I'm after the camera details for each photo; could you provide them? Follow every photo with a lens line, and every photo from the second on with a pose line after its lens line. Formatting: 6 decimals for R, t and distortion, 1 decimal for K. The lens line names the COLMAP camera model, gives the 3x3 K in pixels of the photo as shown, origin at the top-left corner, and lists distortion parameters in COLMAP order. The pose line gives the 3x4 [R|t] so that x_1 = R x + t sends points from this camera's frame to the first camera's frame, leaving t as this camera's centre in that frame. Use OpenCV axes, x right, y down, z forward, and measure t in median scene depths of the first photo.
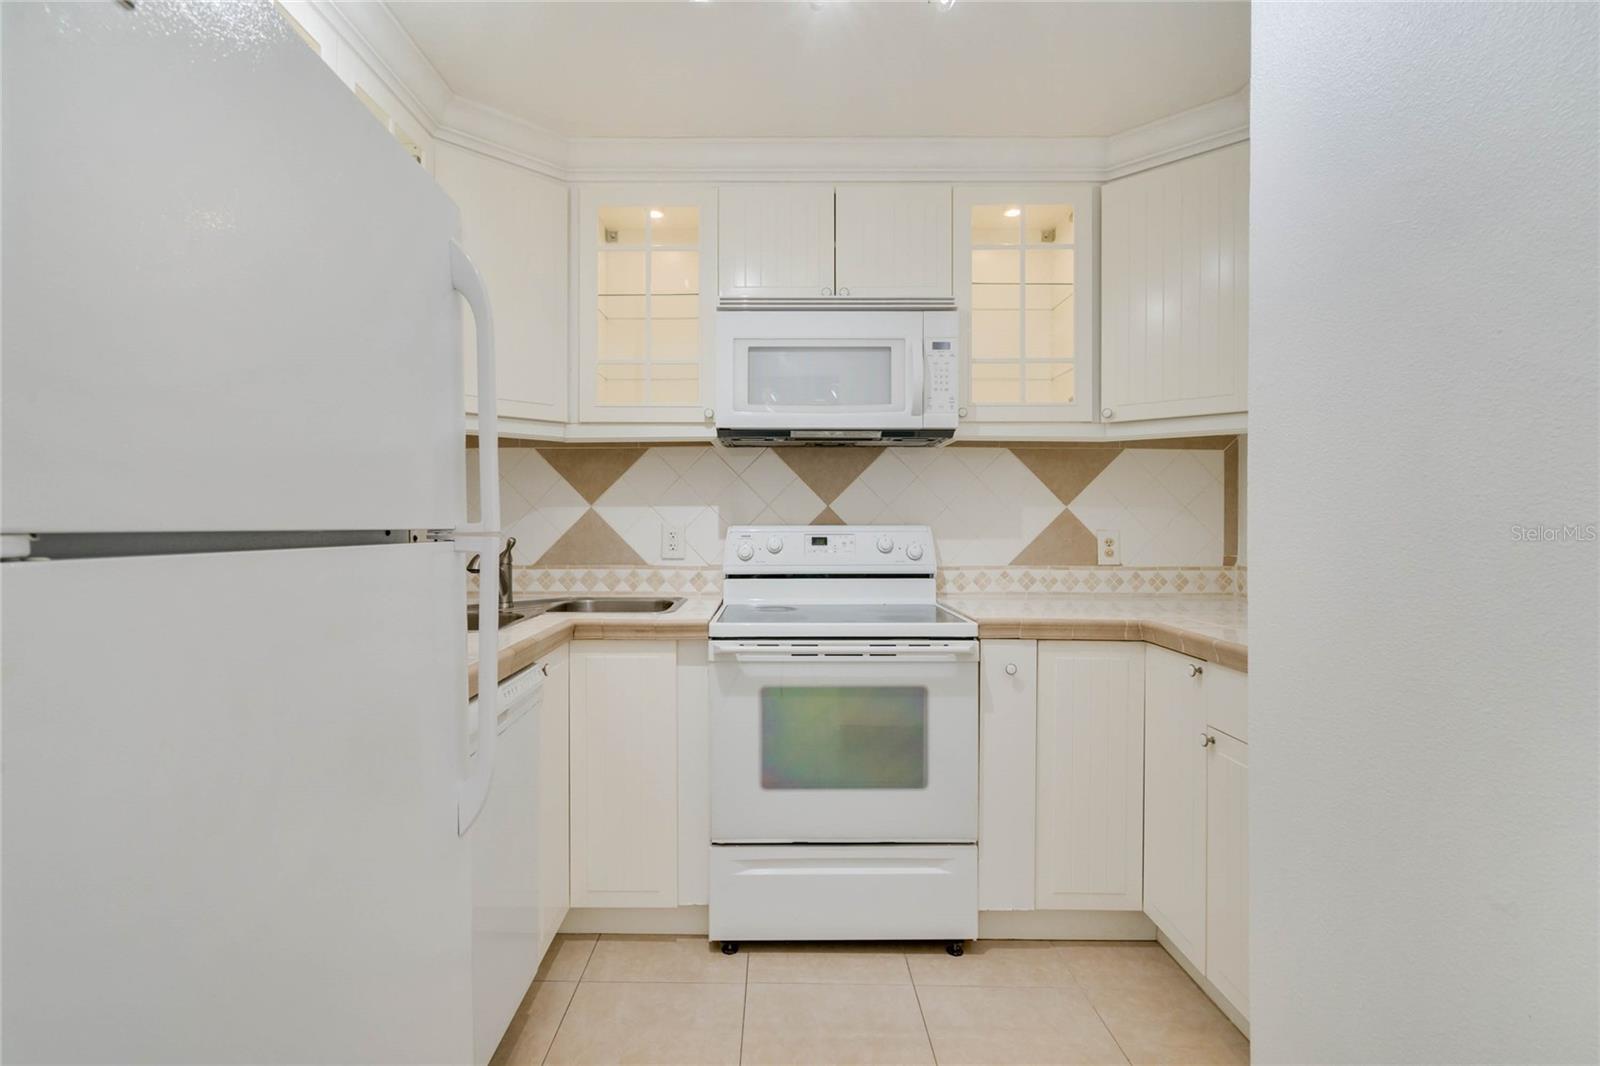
lens RADIAL K [[815.2, 0, 770.3], [0, 815.2, 521.9], [0, 0, 1]] dist [0.000854, 0.000296]
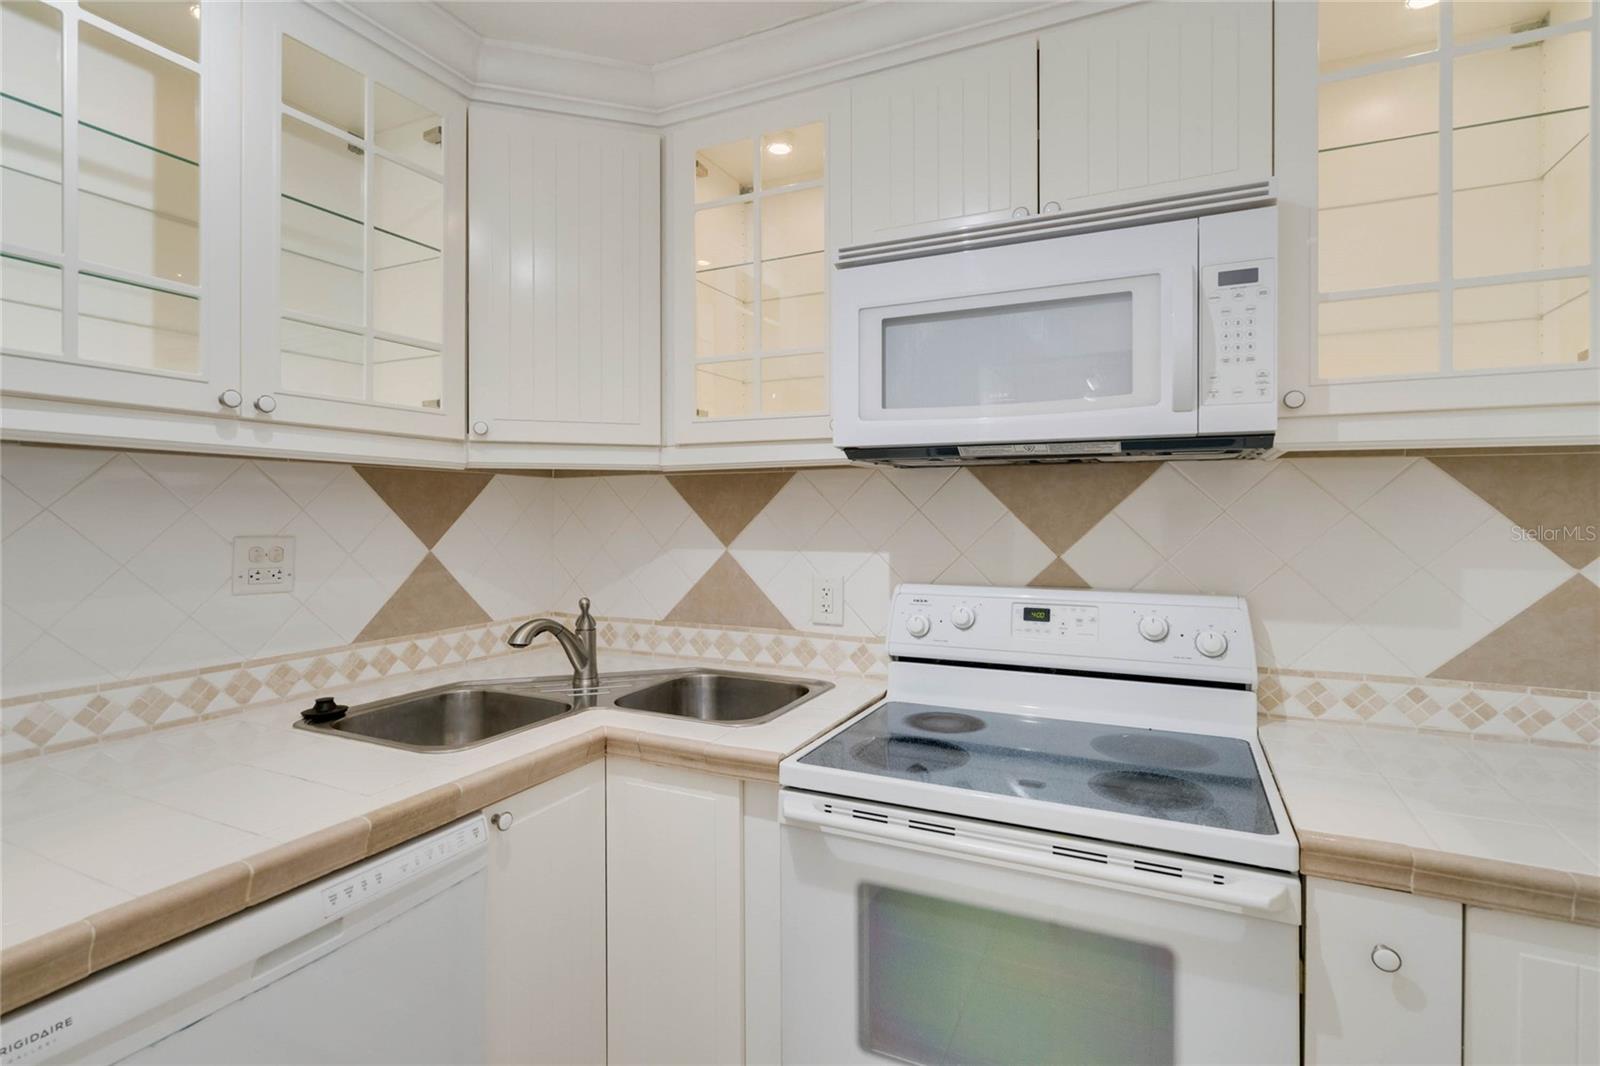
lens RADIAL K [[815.9, 0, 717.7], [0, 815.9, 513.6], [0, 0, 1]] dist [0.000659, 0.001649]
pose [[0.883069, 0.001802, -0.469240, 0.143938], [-0.004764, 0.999976, -0.005125, -0.052246], [0.469220, 0.006762, 0.883056, 0.336315]]
